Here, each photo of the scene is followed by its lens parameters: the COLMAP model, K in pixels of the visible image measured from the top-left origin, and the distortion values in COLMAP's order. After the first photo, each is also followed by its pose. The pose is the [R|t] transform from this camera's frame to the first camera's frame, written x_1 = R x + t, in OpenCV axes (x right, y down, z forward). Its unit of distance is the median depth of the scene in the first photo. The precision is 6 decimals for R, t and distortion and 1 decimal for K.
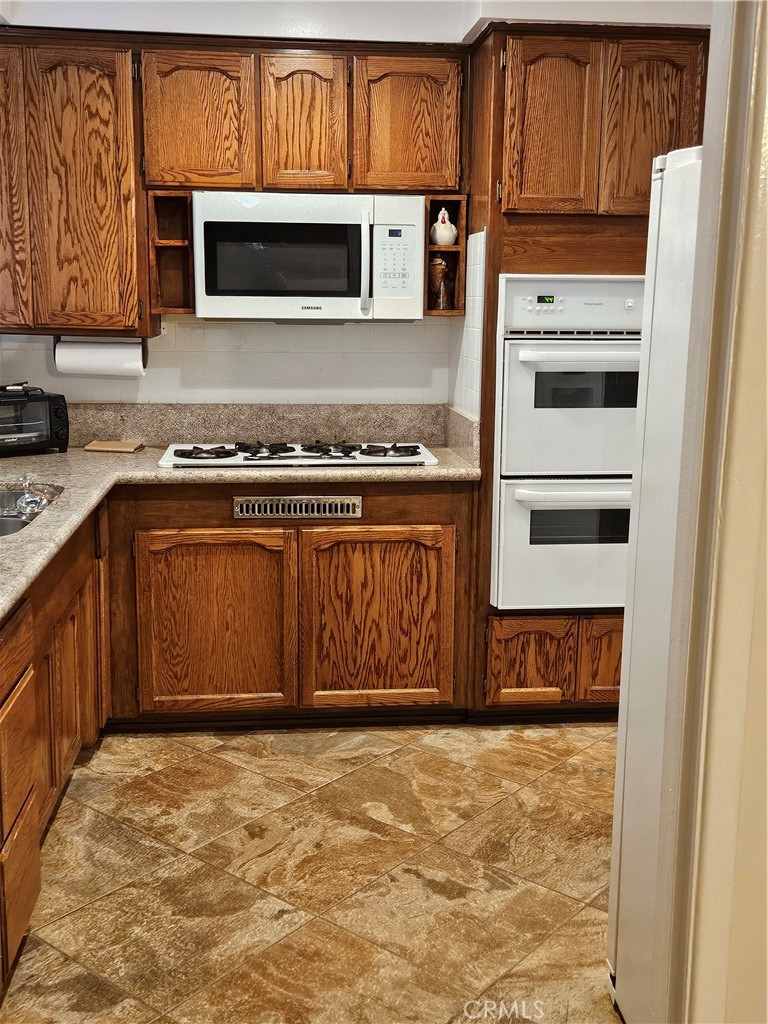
lens RADIAL K [[1100.3, 0, 385.2], [0, 1100.3, 508.6], [0, 0, 1]] dist [0.062905, 0.000000]
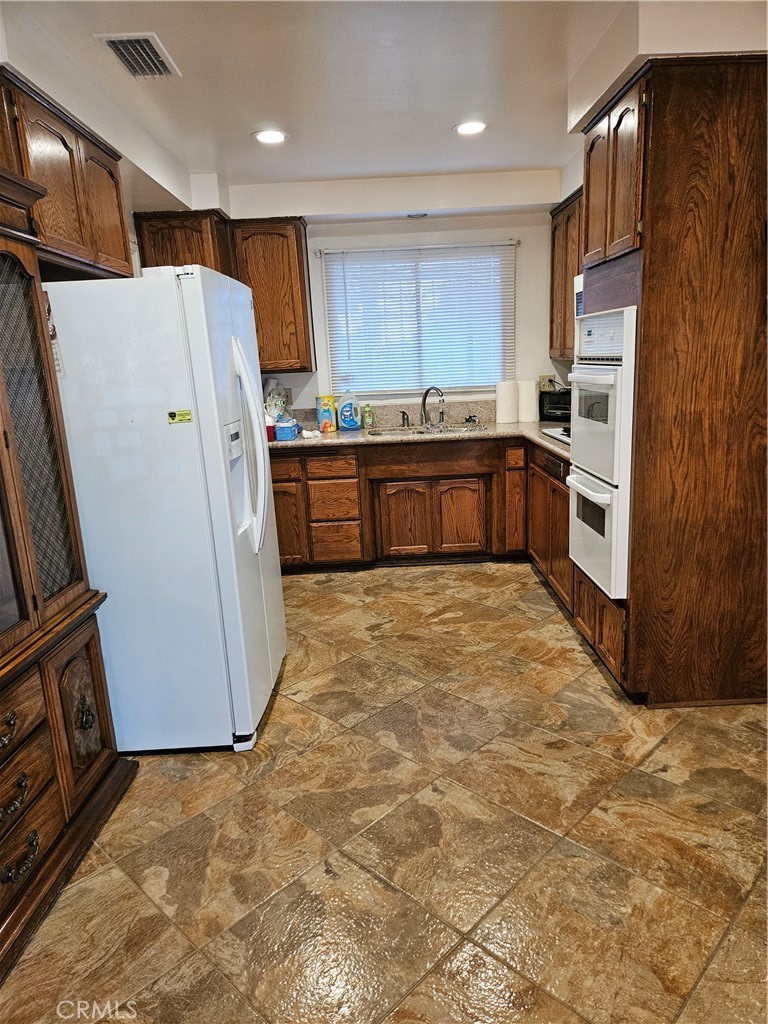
lens RADIAL K [[687.6, 0, 386.9], [0, 687.6, 516.0], [0, 0, 1]] dist [0.062247, -0.039626]
pose [[-0.091343, 0.222308, -0.970688, 1.132503], [-0.146423, 0.961170, 0.233907, -0.153632], [0.984996, 0.163497, -0.055246, 0.934830]]
